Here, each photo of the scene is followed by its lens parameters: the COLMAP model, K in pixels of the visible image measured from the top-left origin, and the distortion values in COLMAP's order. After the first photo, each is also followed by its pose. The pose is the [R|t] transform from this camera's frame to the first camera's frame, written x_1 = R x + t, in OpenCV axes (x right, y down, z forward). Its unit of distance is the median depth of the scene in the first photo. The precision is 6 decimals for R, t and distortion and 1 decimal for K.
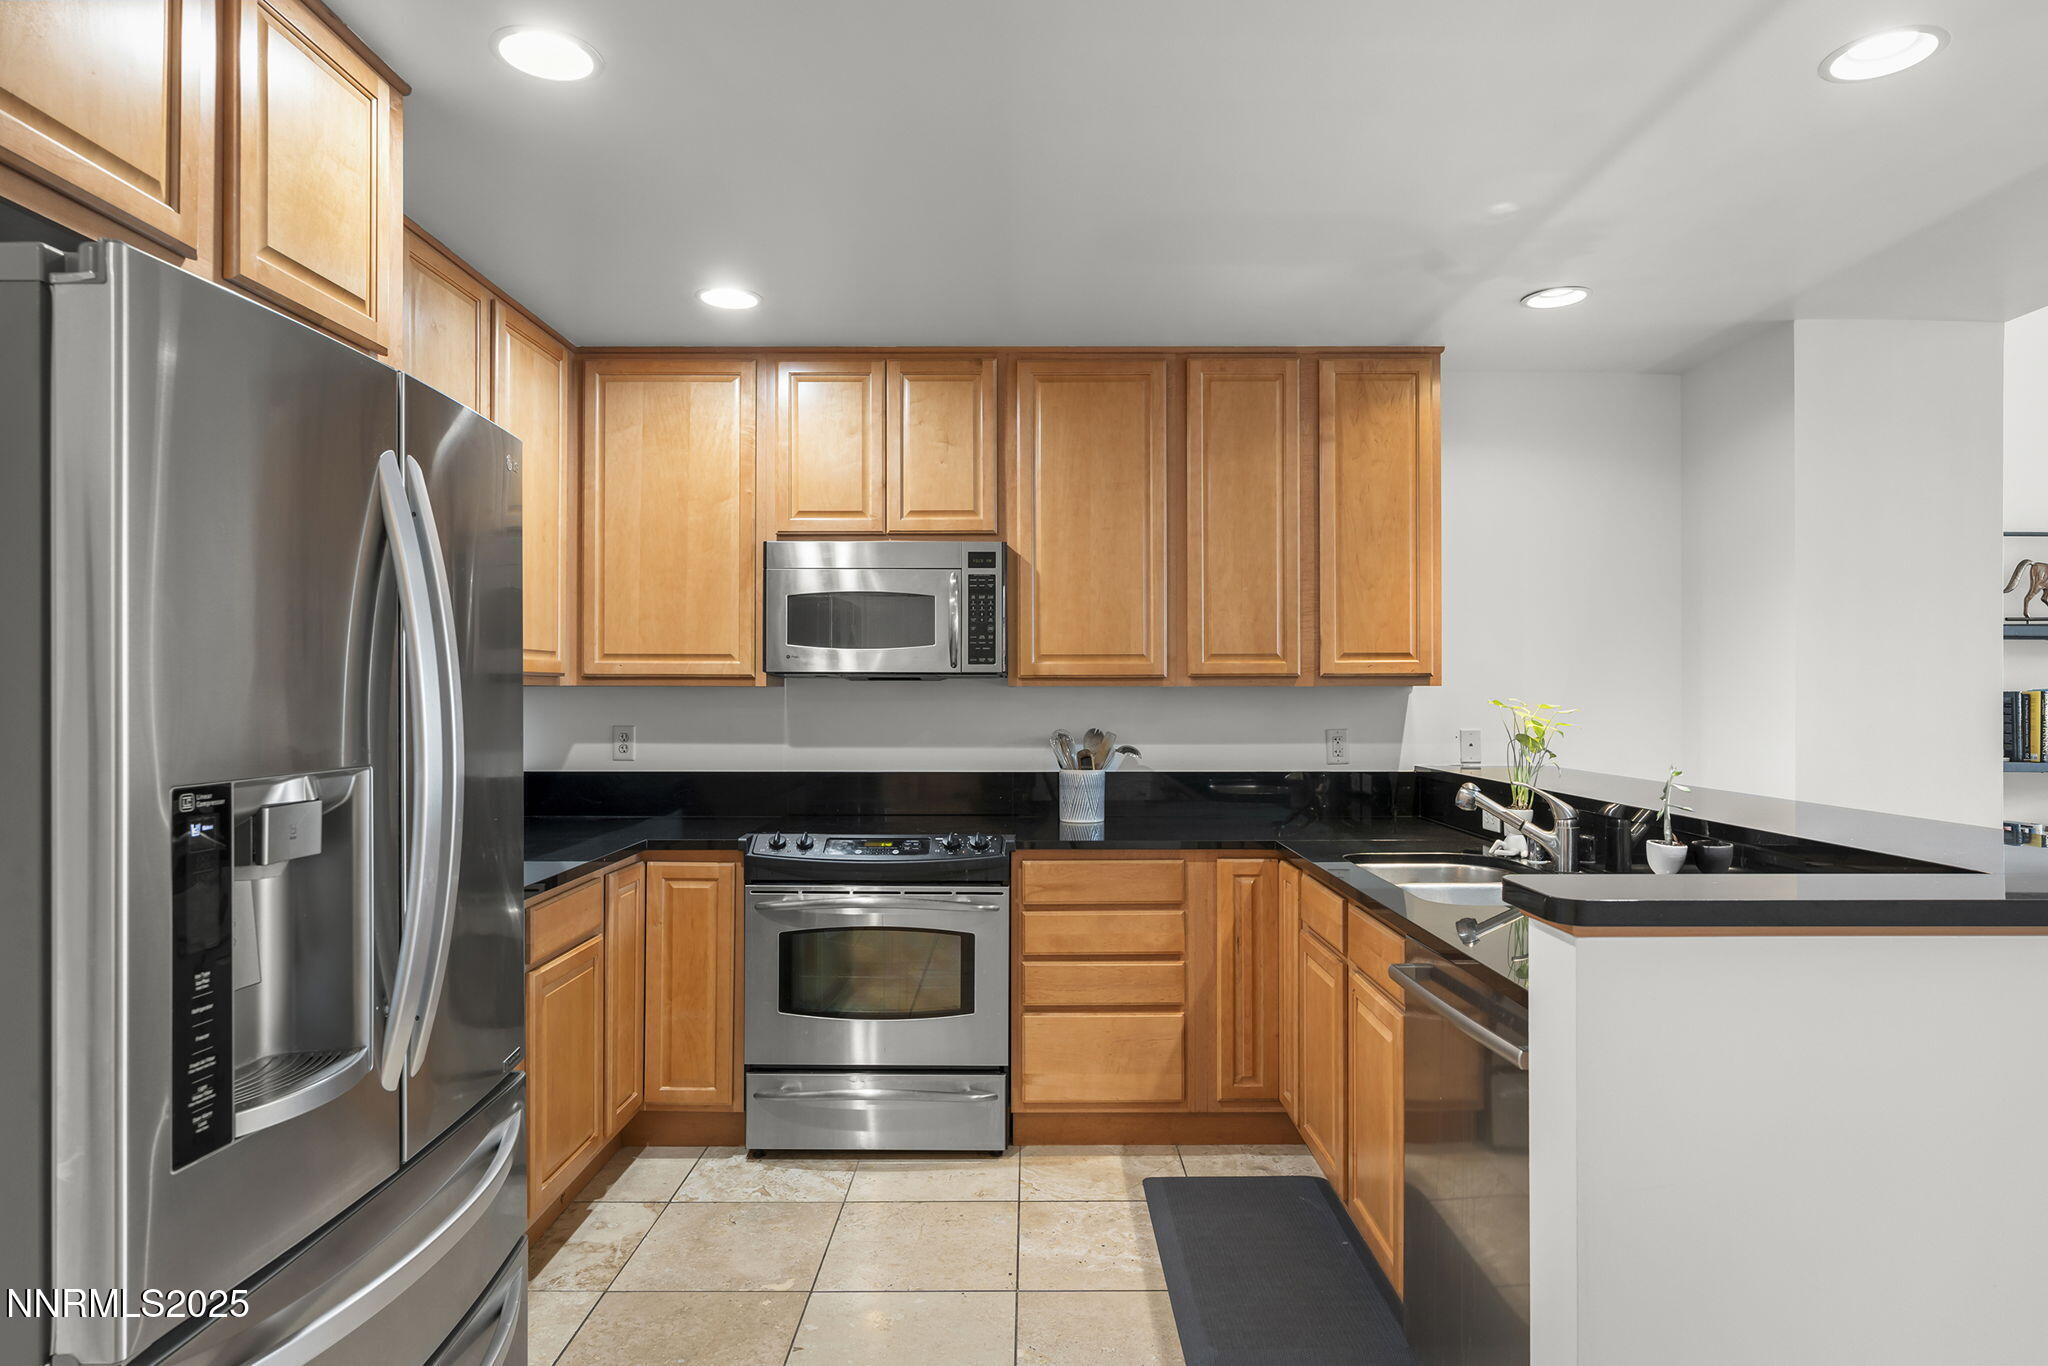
lens RADIAL K [[1179.8, 0, 1024.0], [0, 1179.8, 683.0], [0, 0, 1]] dist [-0.002174, -0.000131]
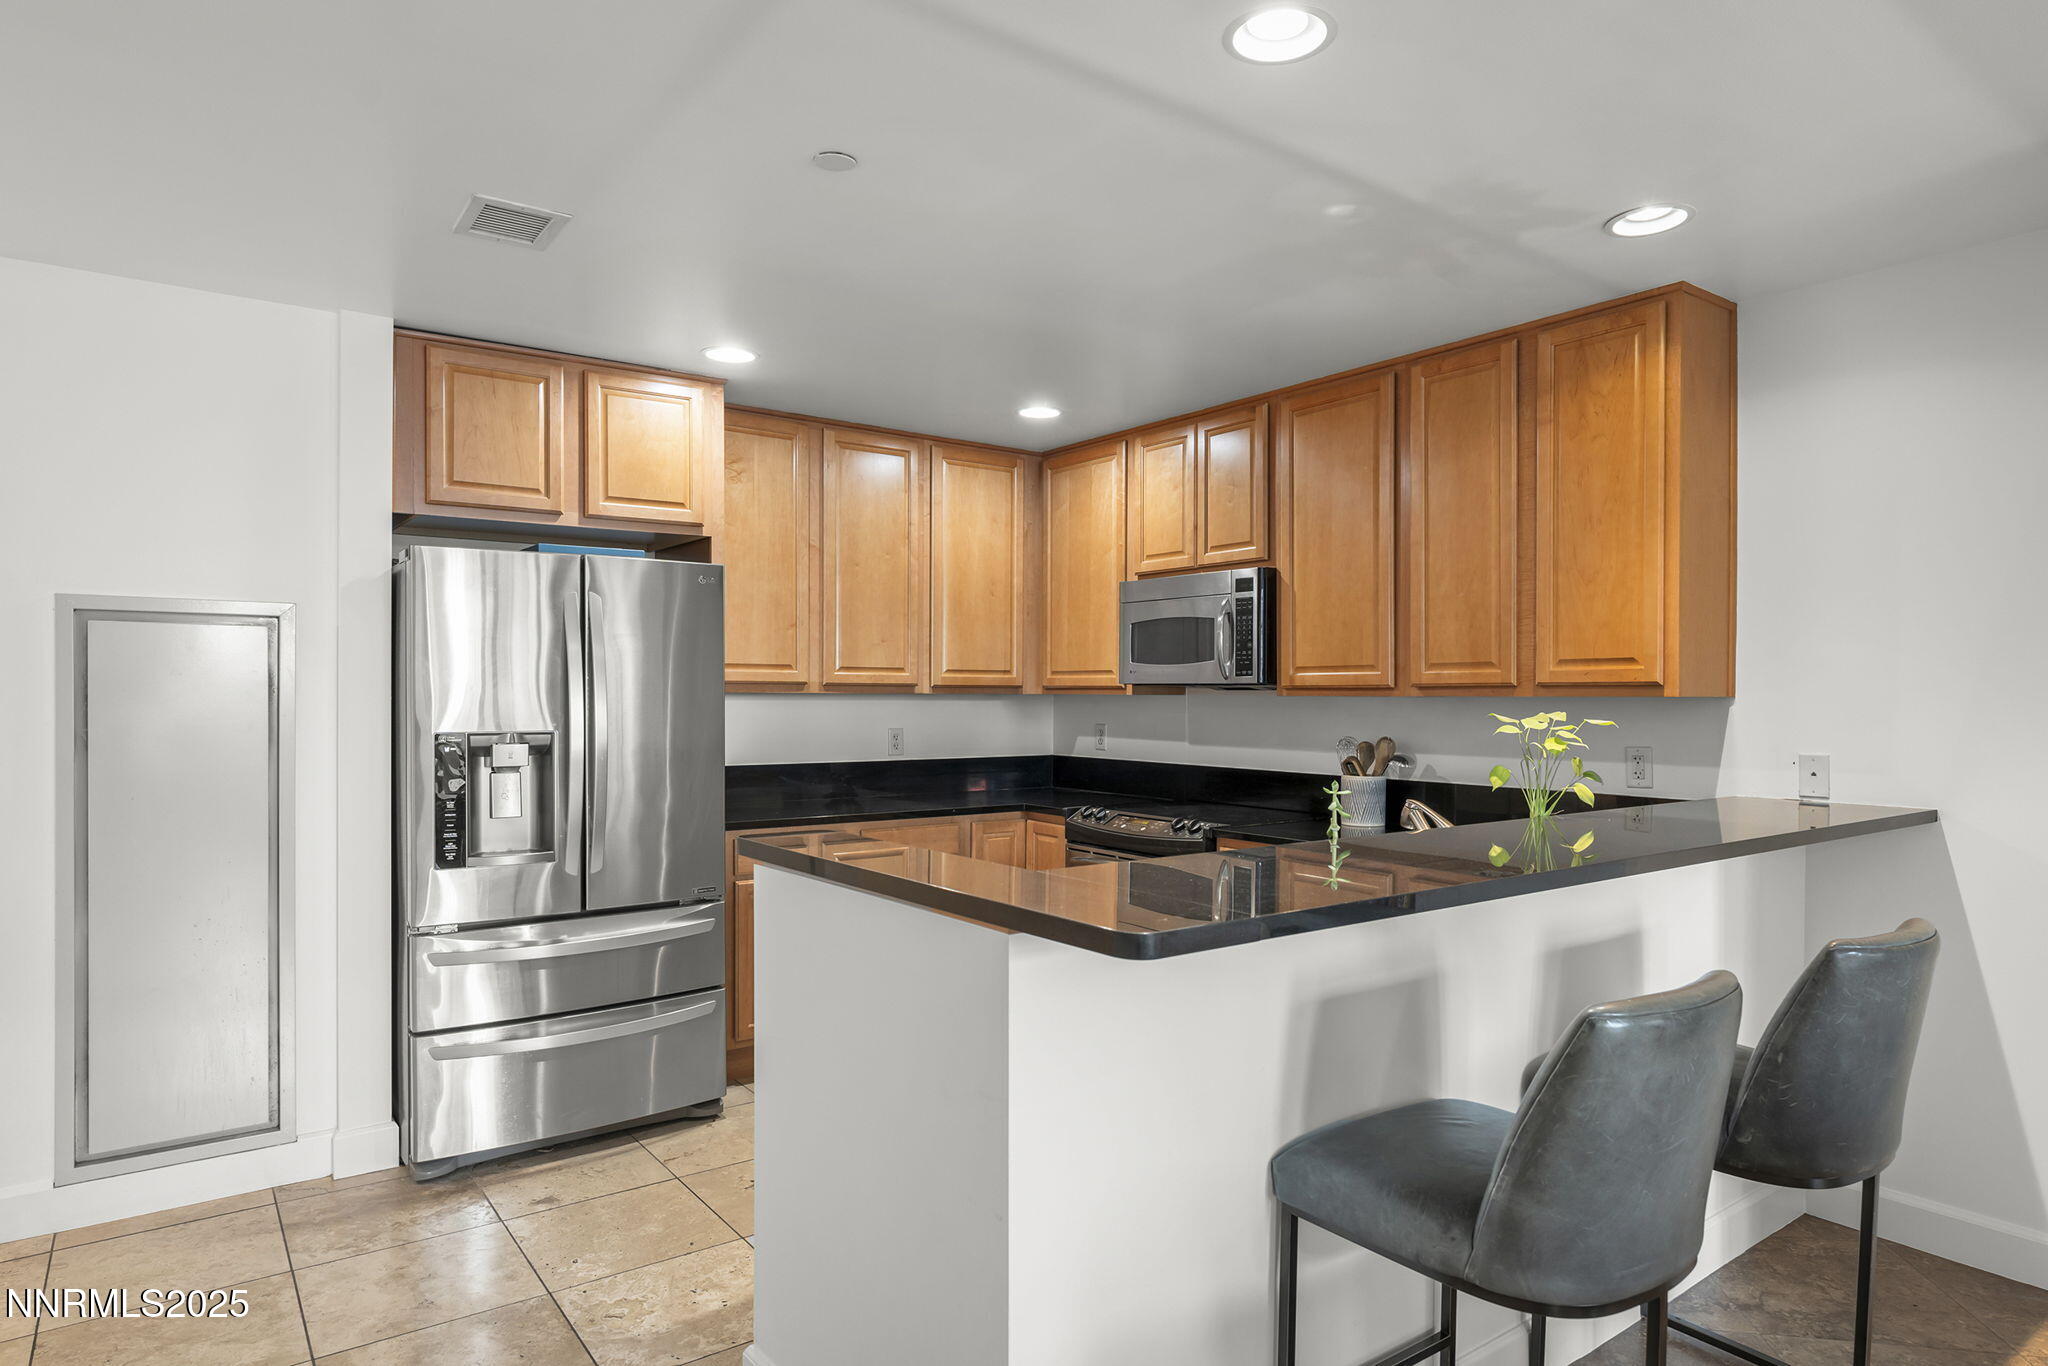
lens RADIAL K [[1186.7, 0, 1021.4], [0, 1186.7, 701.6], [0, 0, 1]] dist [-0.000252, -0.000186]
pose [[0.590562, 0.007520, -0.806957, 0.758435], [0.002666, 0.999933, 0.011269, -0.004834], [0.806988, -0.008807, 0.590502, 0.145565]]
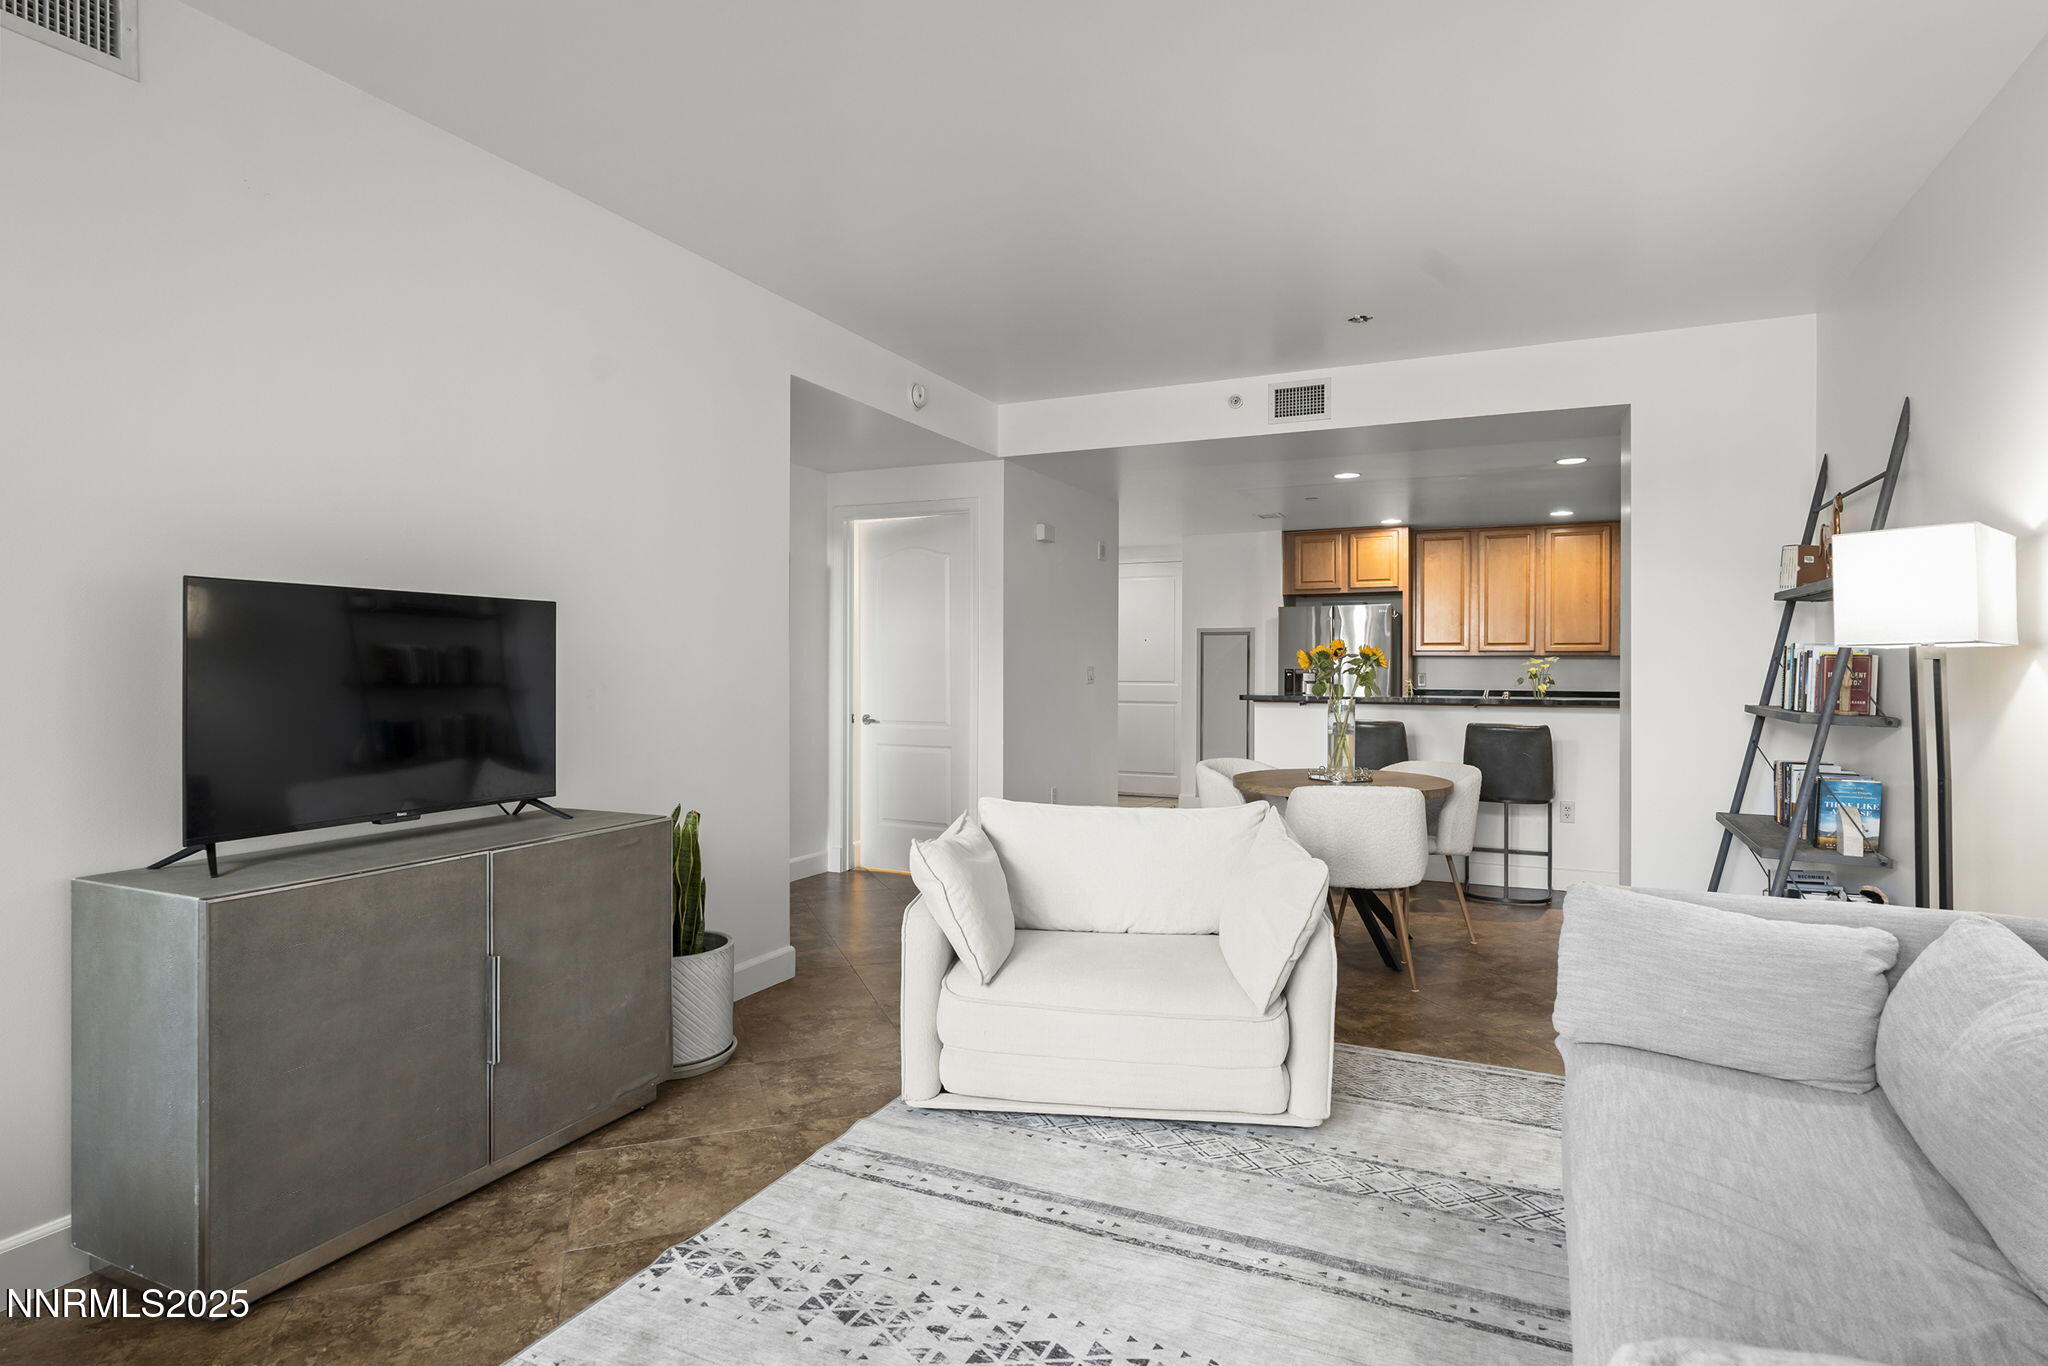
lens RADIAL K [[968.1, 0, 1034.1], [0, 968.1, 678.7], [0, 0, 1]] dist [-0.000531, -0.000321]
pose [[-0.417116, 0.004658, -0.908841, 2.060494], [0.003079, 0.999988, 0.003712, 0.041631], [0.908848, -0.001250, -0.417125, 0.741320]]
